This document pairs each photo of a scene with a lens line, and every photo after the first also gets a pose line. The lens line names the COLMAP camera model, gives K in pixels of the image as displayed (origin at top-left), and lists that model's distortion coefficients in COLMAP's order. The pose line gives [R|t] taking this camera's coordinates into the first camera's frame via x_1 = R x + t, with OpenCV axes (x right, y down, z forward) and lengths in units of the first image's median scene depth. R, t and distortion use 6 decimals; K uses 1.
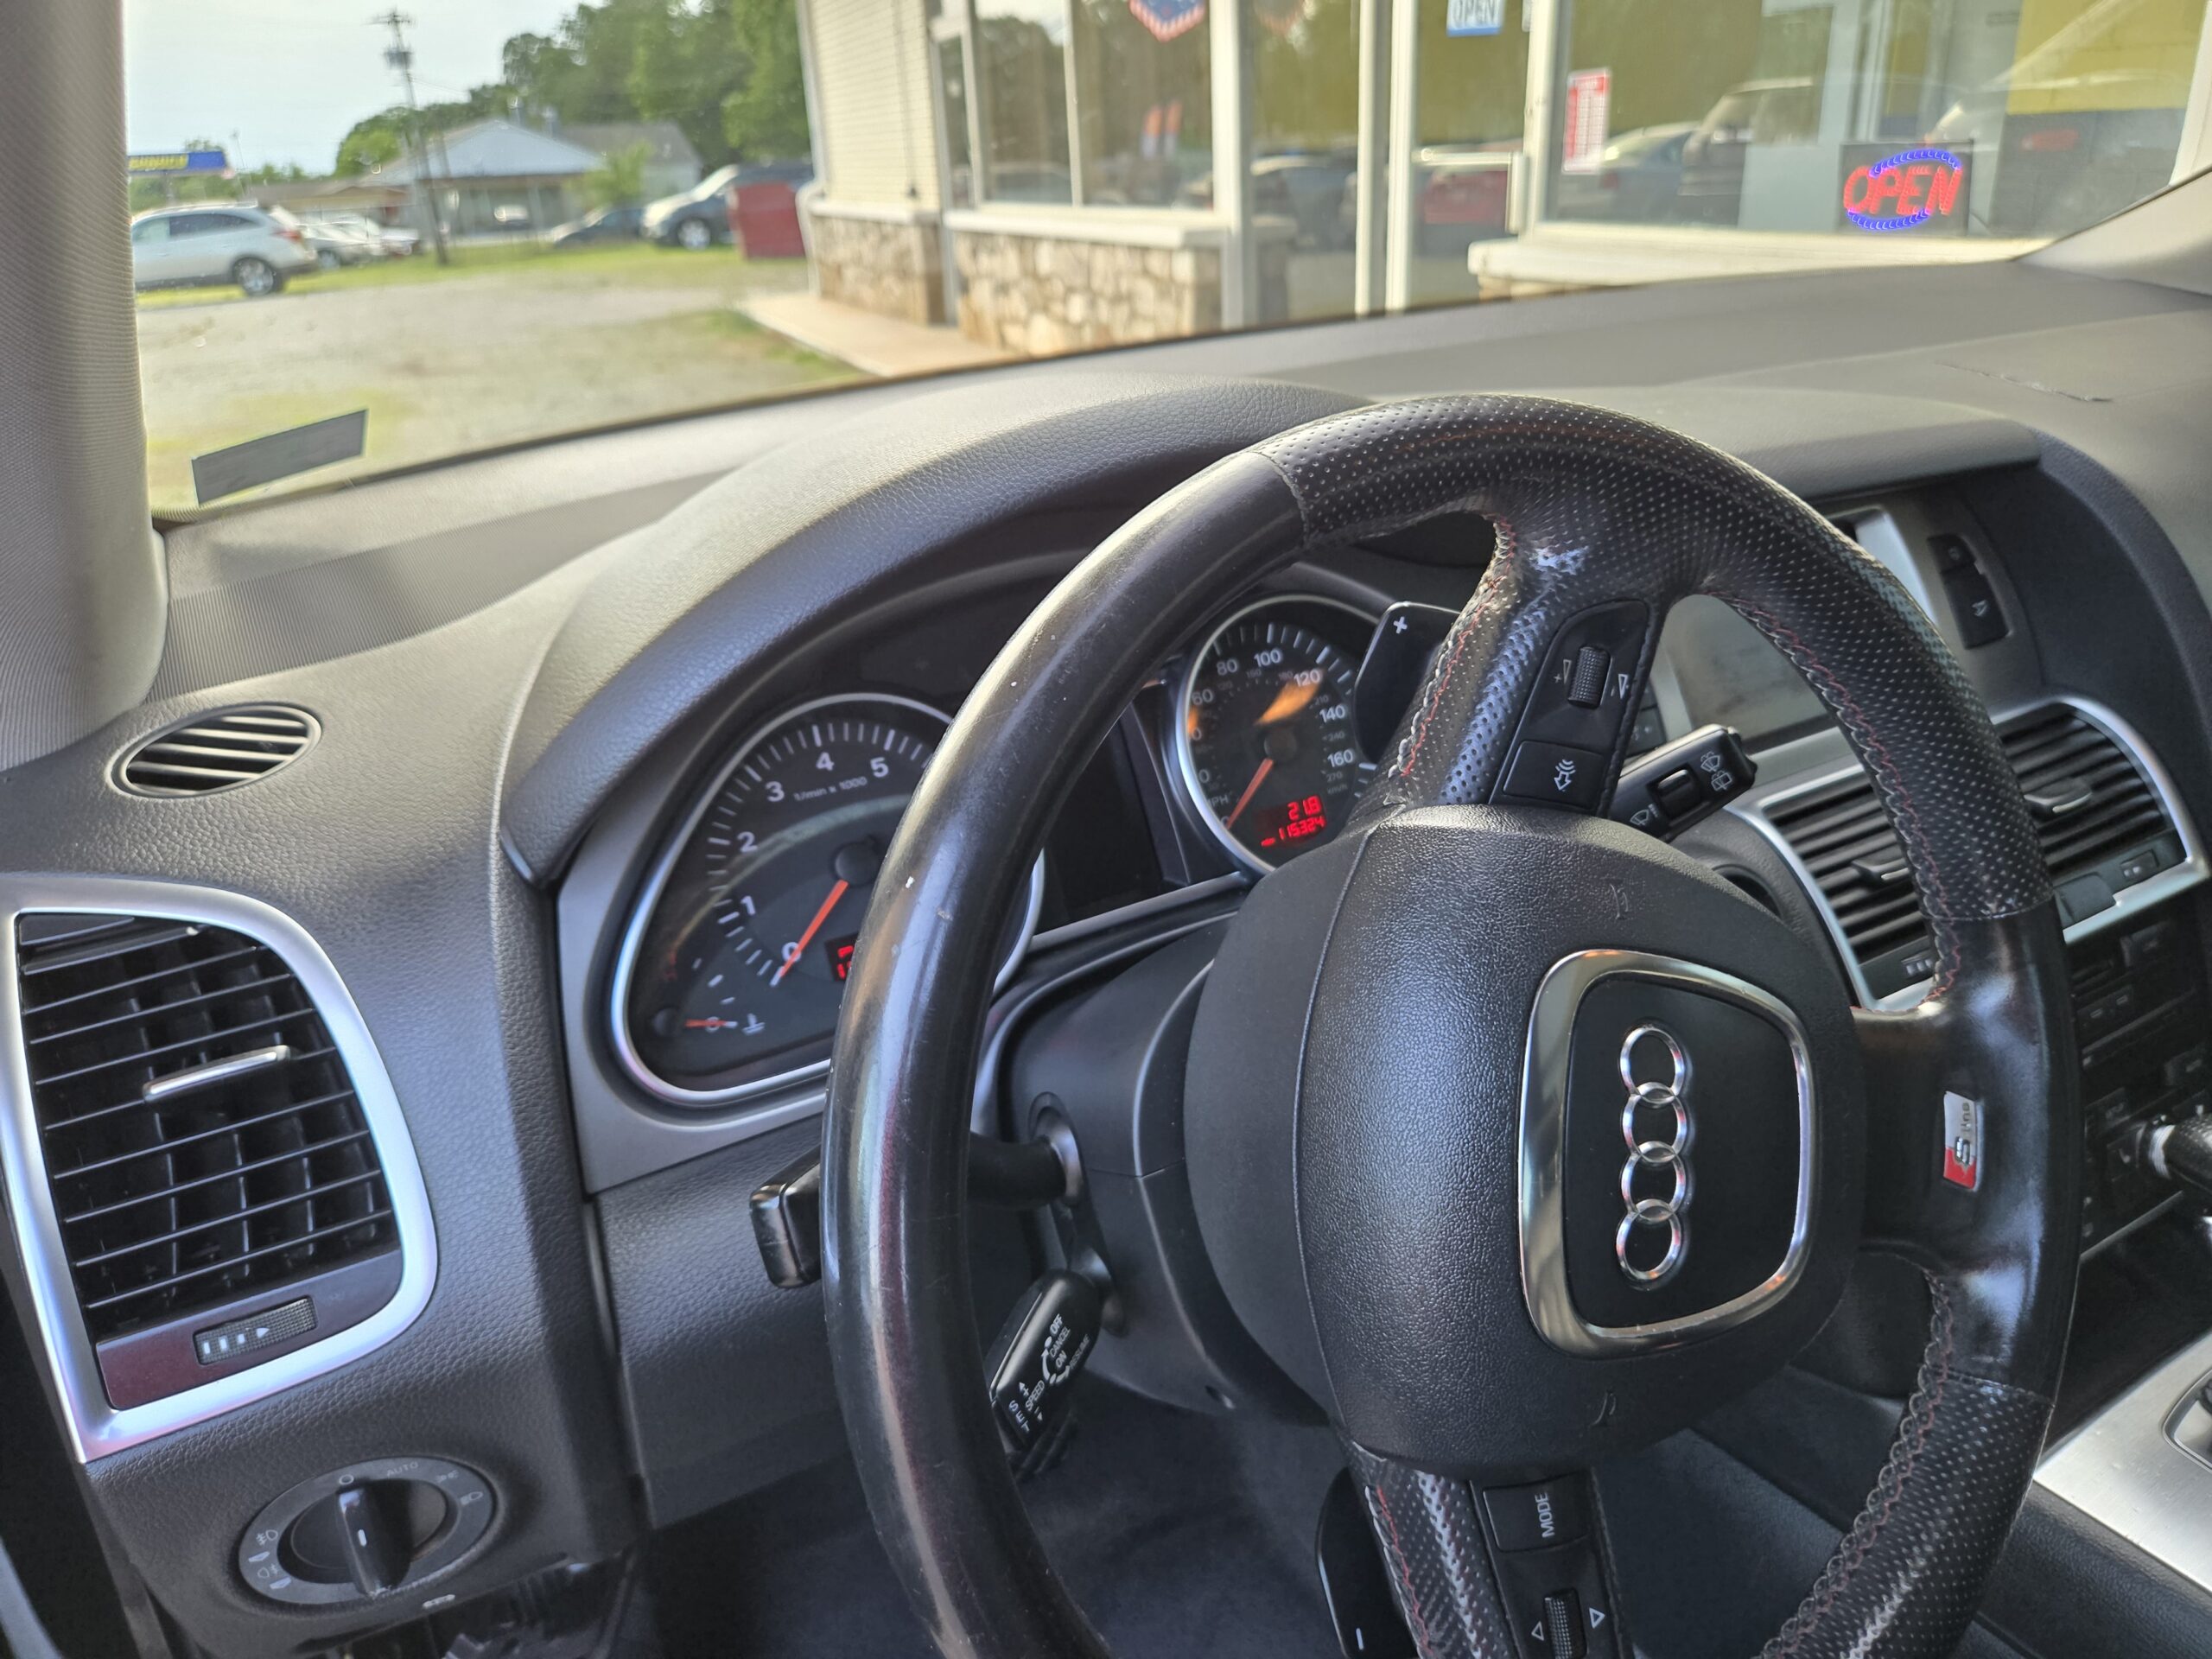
lens RADIAL K [[1510.6, 0, 1108.5], [0, 1510.6, 818.6], [0, 0, 1]] dist [0.074080, -0.064519]
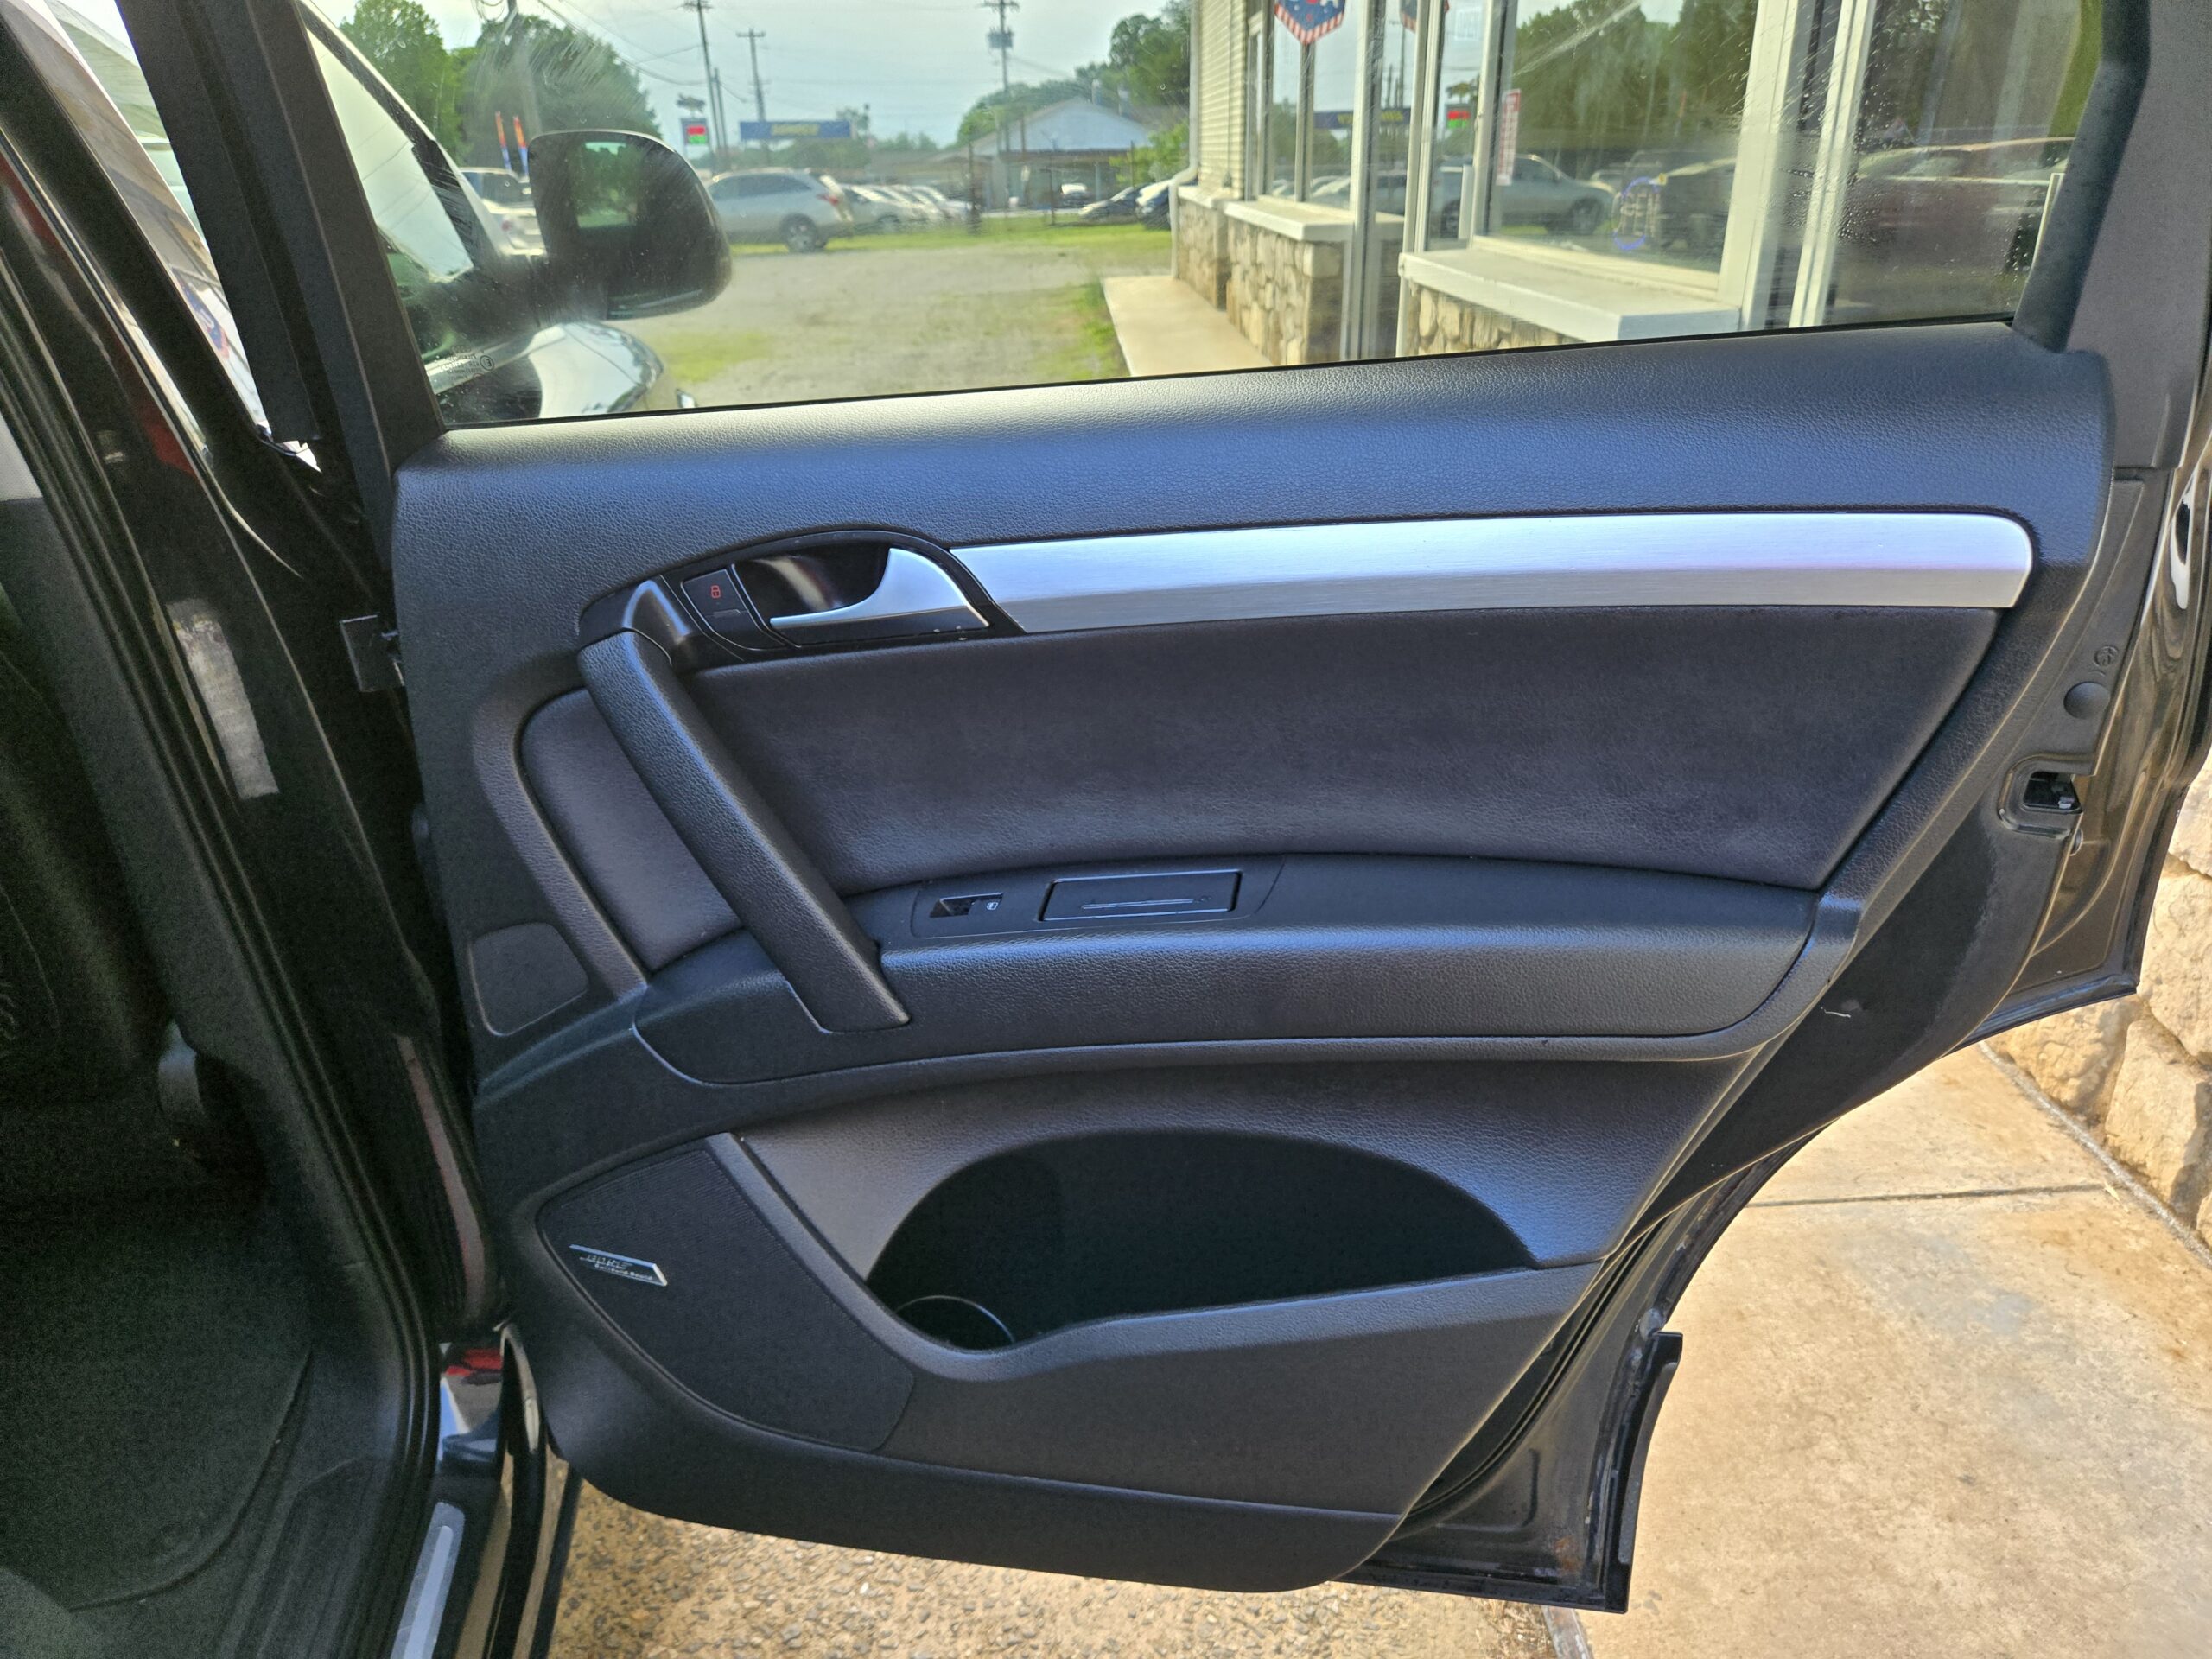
lens RADIAL K [[1510.6, 0, 1120.9], [0, 1510.6, 841.3], [0, 0, 1]] dist [0.074080, -0.064519]
pose [[0.939768, 0.169921, -0.296586, 0.192457], [-0.163579, 0.985445, 0.046264, 0.002495], [0.300130, 0.005038, 0.953885, -0.025954]]
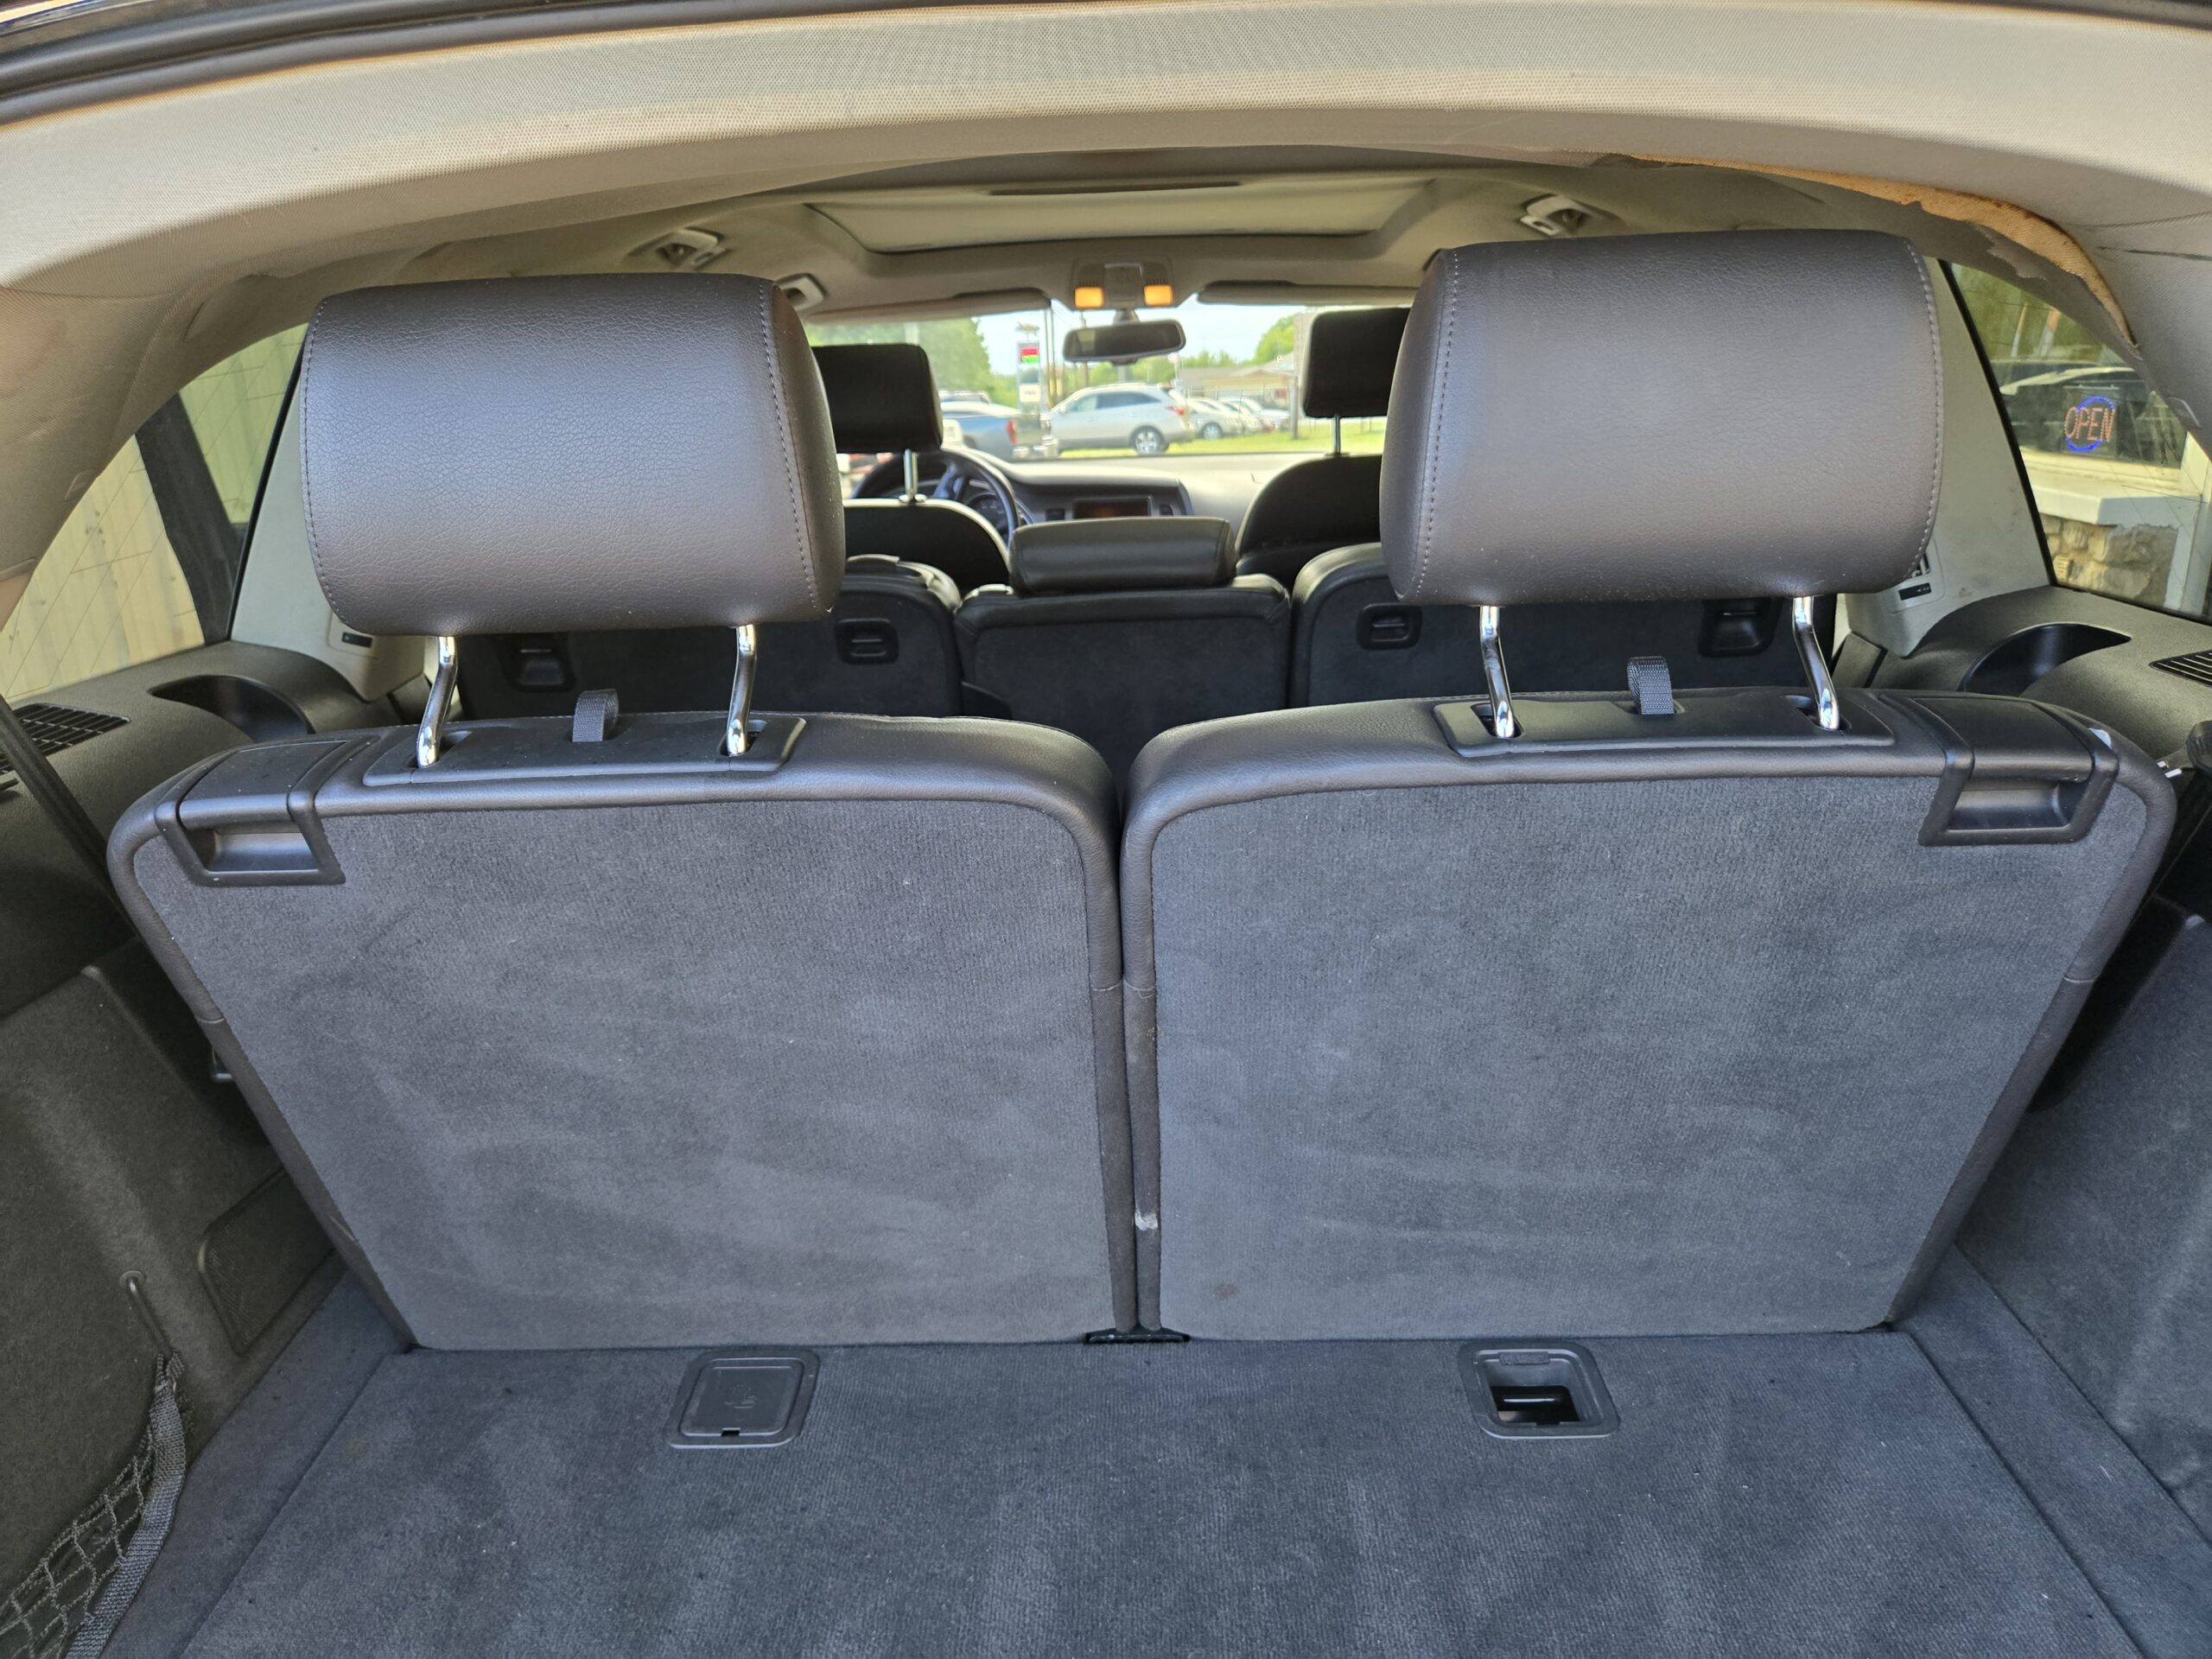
lens RADIAL K [[1510.6, 0, 1093.5], [0, 1510.6, 844.5], [0, 0, 1]] dist [0.074080, -0.064519]
pose [[0.857934, 0.180818, -0.480889, 0.162025], [-0.224661, 0.973821, -0.034642, 0.058294], [0.462036, 0.137757, 0.876097, -0.167544]]
